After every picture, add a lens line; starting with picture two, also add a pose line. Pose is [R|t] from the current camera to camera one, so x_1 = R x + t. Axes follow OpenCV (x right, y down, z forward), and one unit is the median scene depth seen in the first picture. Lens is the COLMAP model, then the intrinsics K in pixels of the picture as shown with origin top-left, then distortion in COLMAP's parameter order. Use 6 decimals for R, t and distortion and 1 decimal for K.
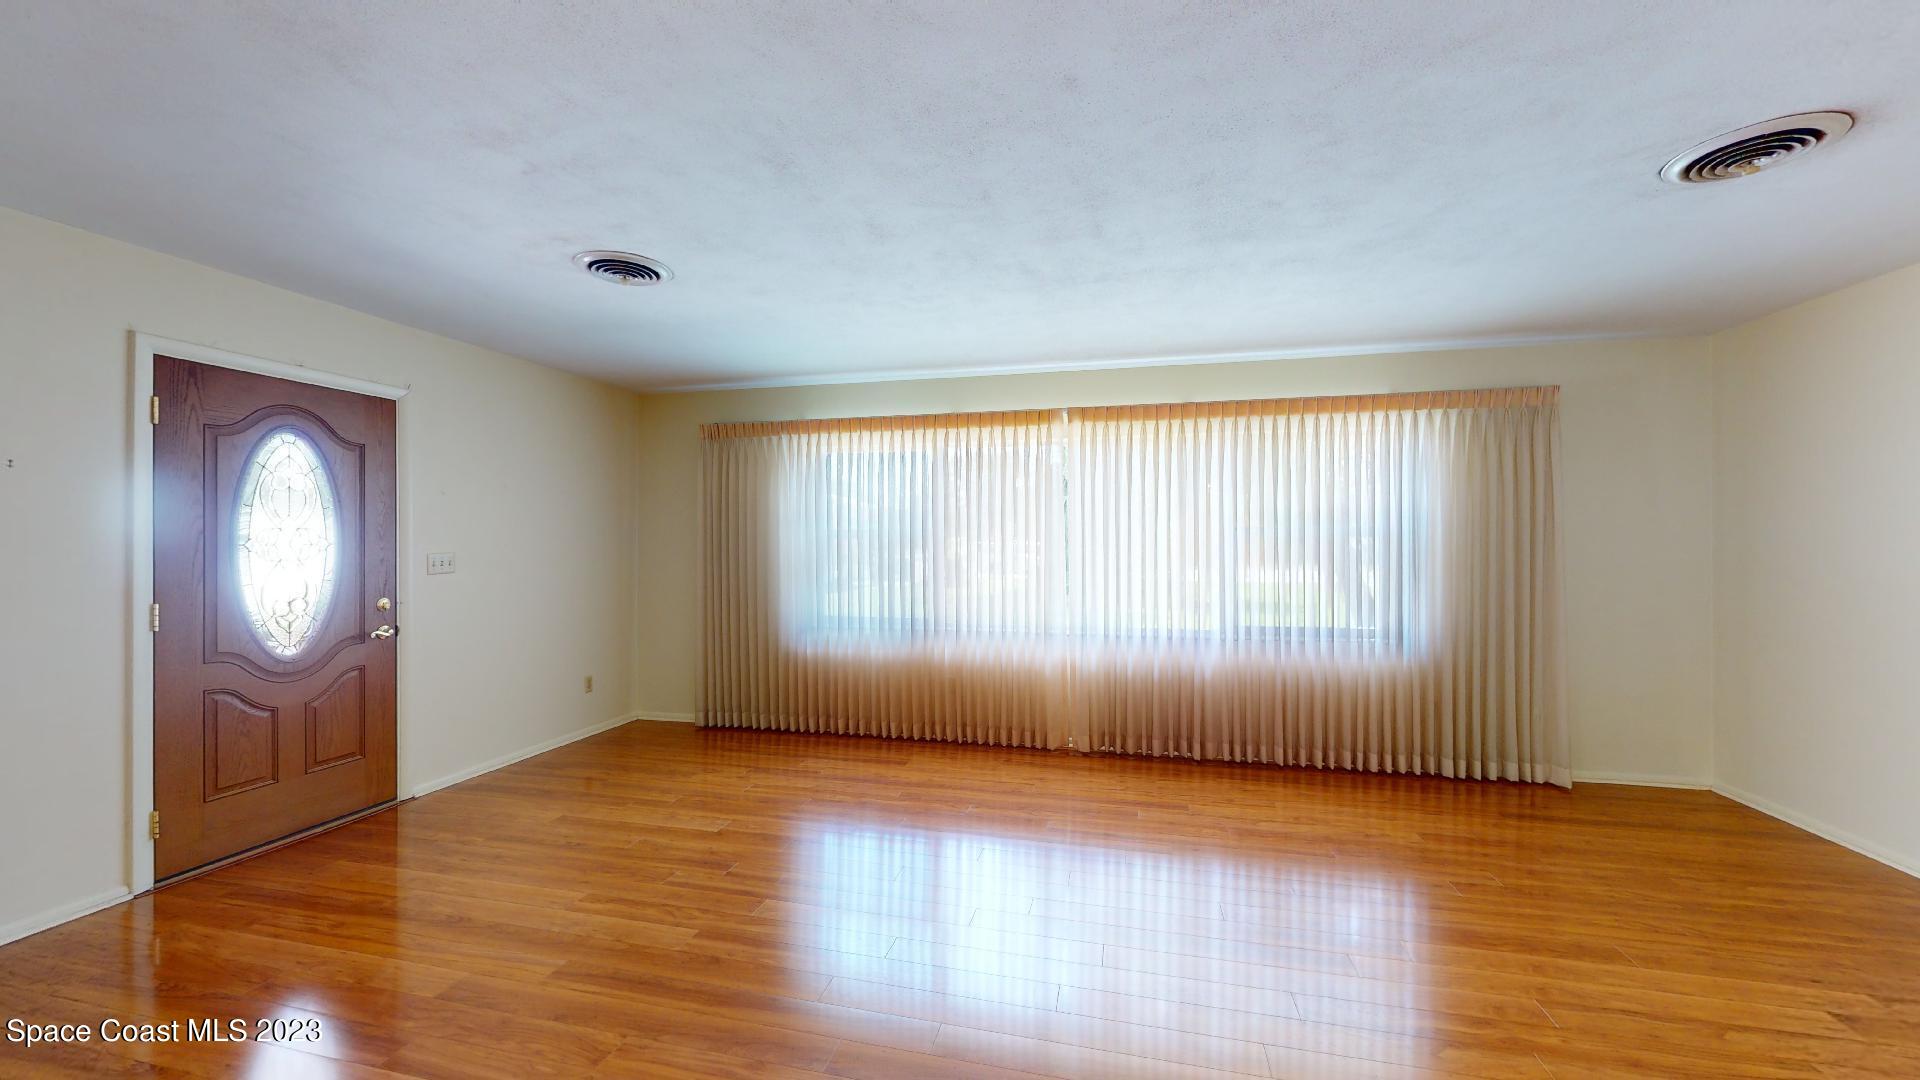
lens RADIAL K [[711.5, 0, 962.0], [0, 711.5, 545.5], [0, 0, 1]] dist [0.000027, -0.000166]
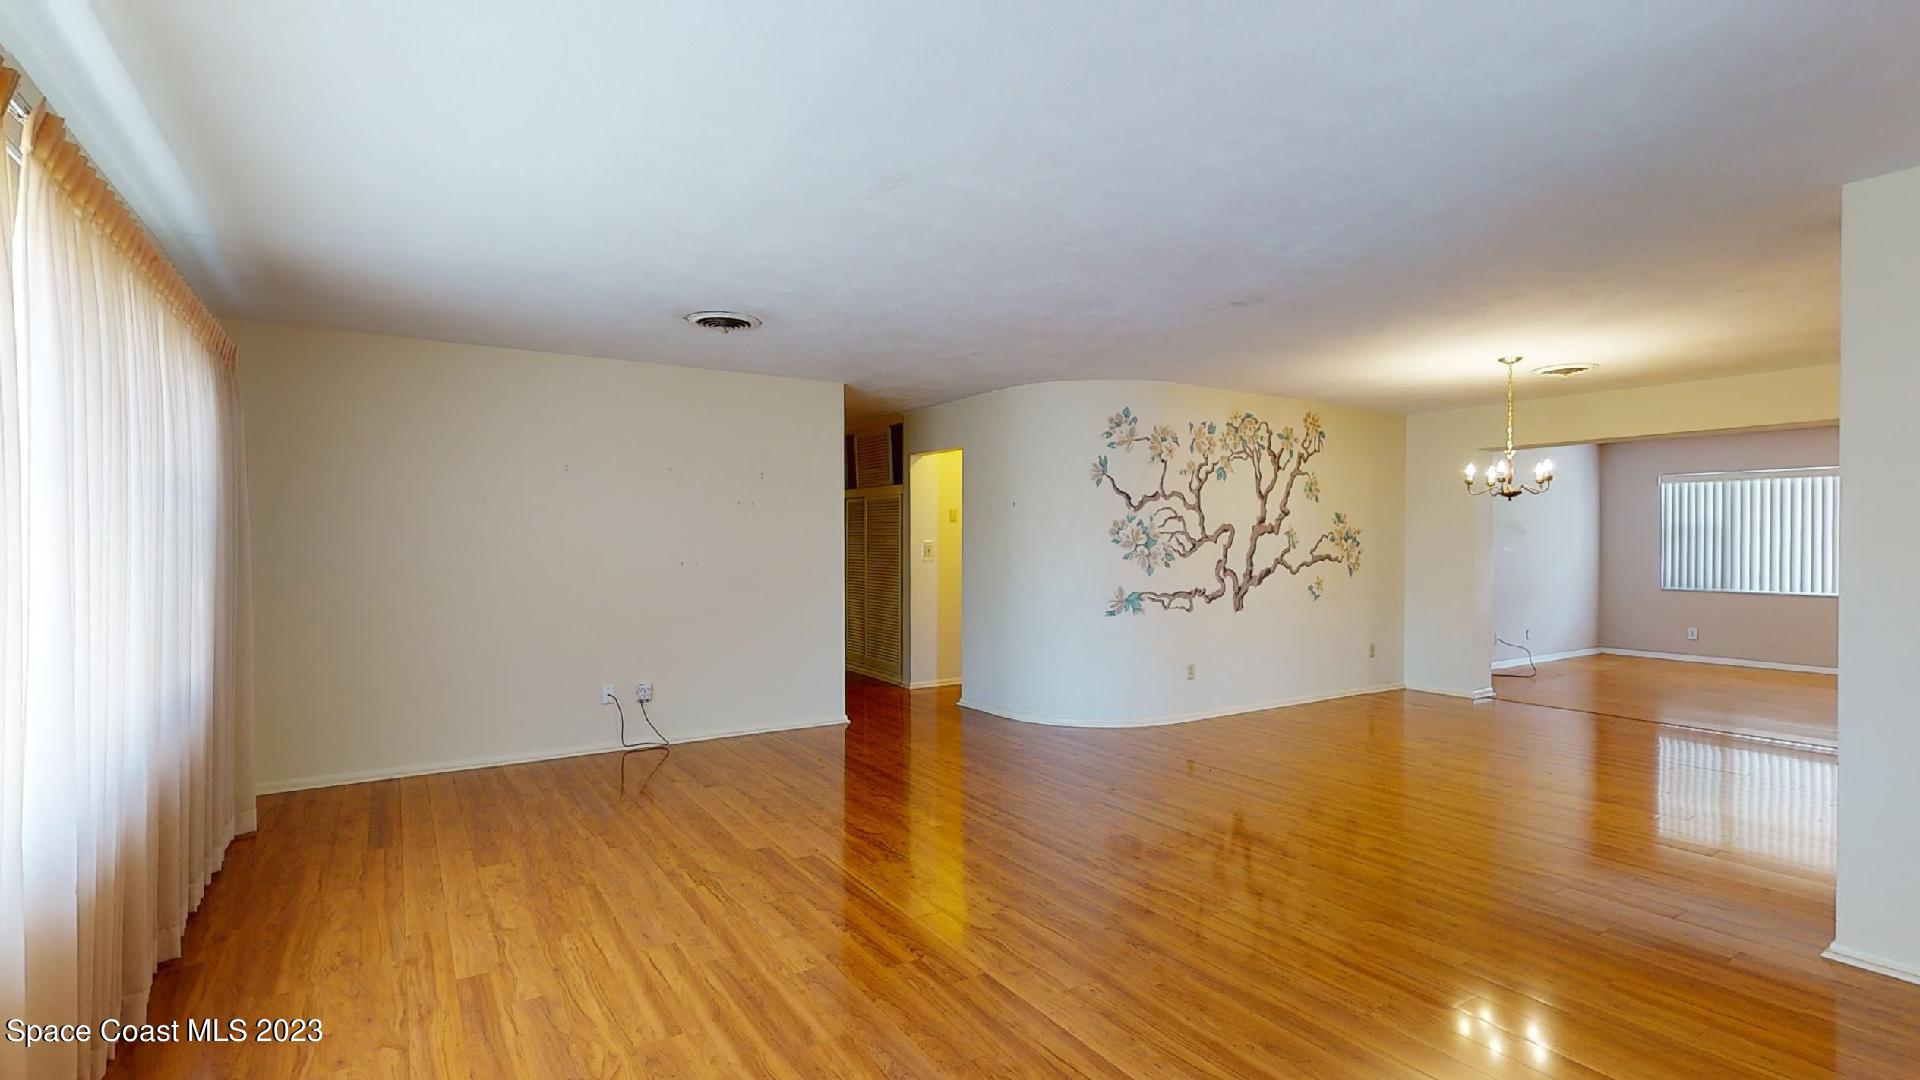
lens RADIAL K [[888.3, 0, 950.6], [0, 888.3, 542.0], [0, 0, 1]] dist [0.001670, 0.000553]
pose [[-0.709930, 0.002365, 0.704269, -0.525777], [0.007776, 0.999960, 0.004481, -0.001207], [-0.704230, 0.008658, -0.709919, 1.288143]]
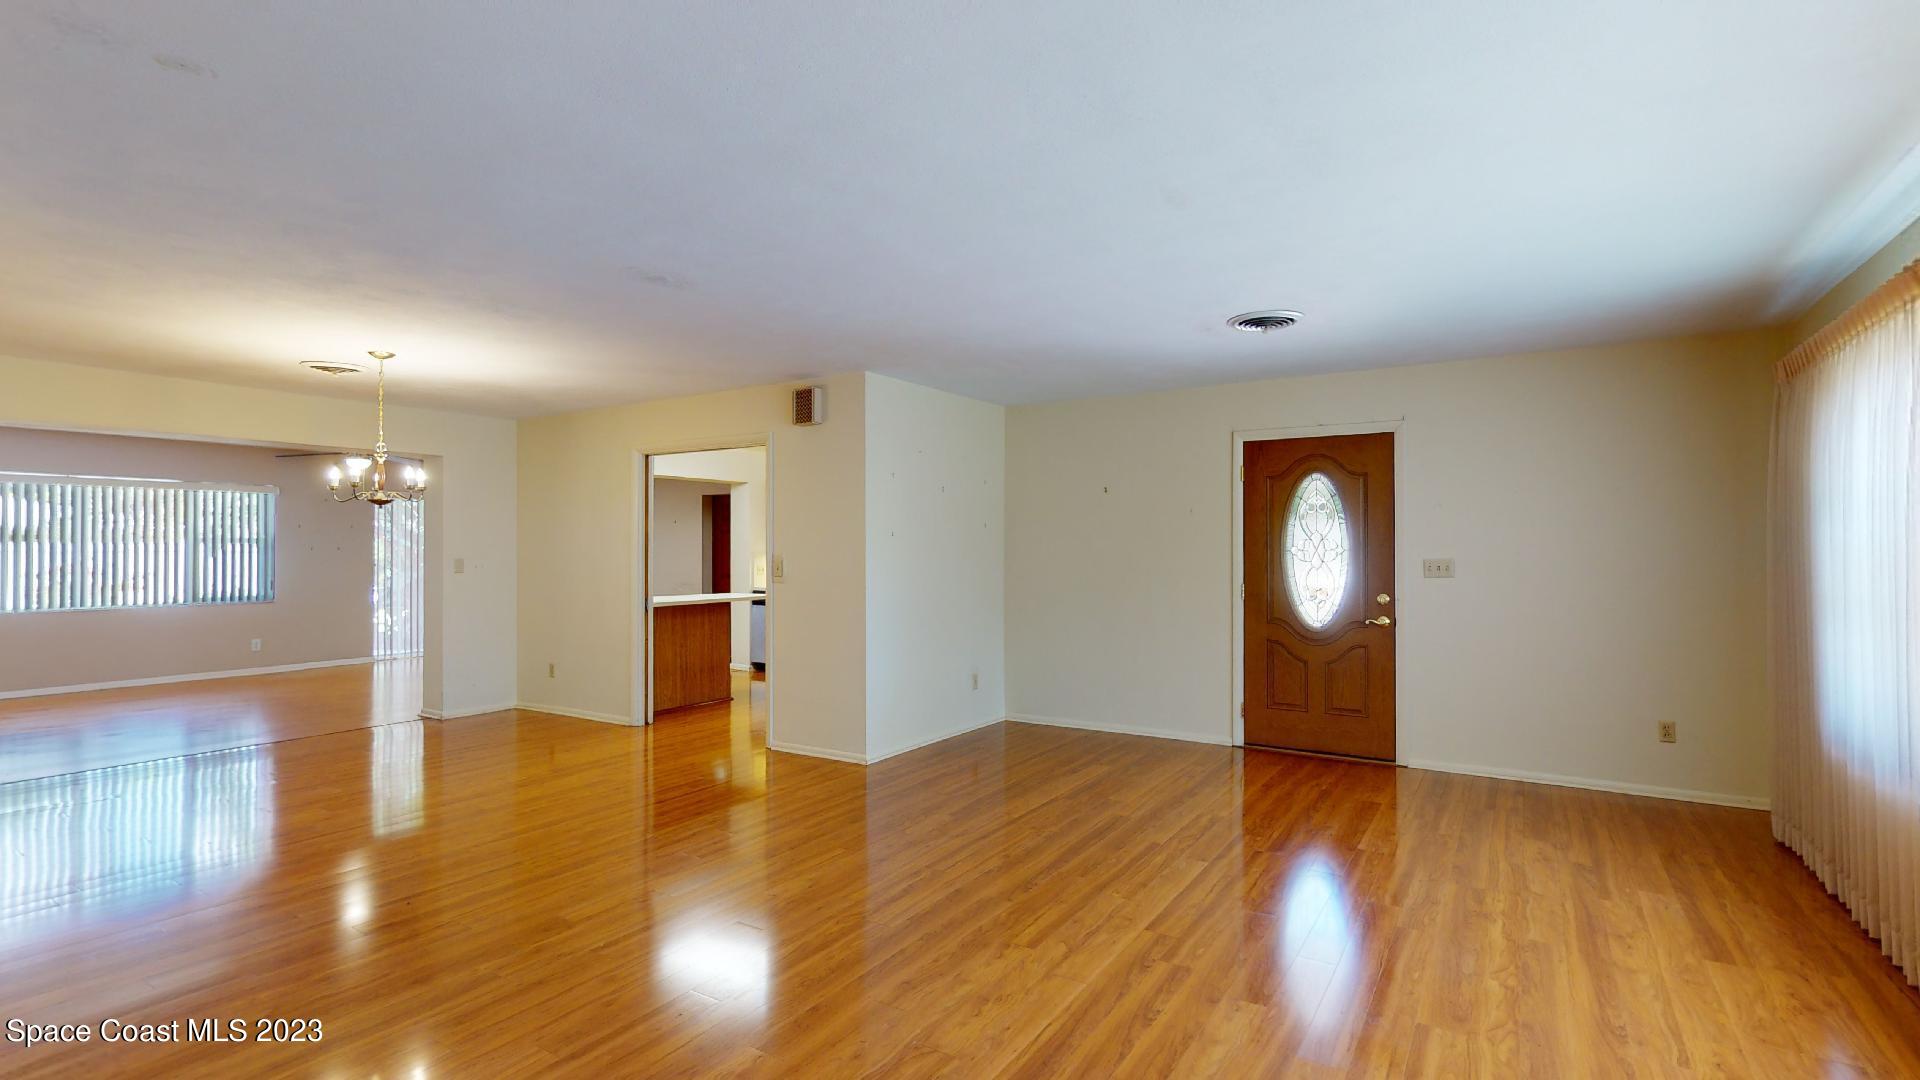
lens RADIAL K [[888.3, 0, 961.0], [0, 888.3, 547.1], [0, 0, 1]] dist [0.001670, 0.000553]
pose [[-0.328302, -0.000134, -0.944573, 0.915124], [-0.005671, 0.999982, 0.001829, -0.006196], [0.944556, 0.005958, -0.328297, 0.833222]]
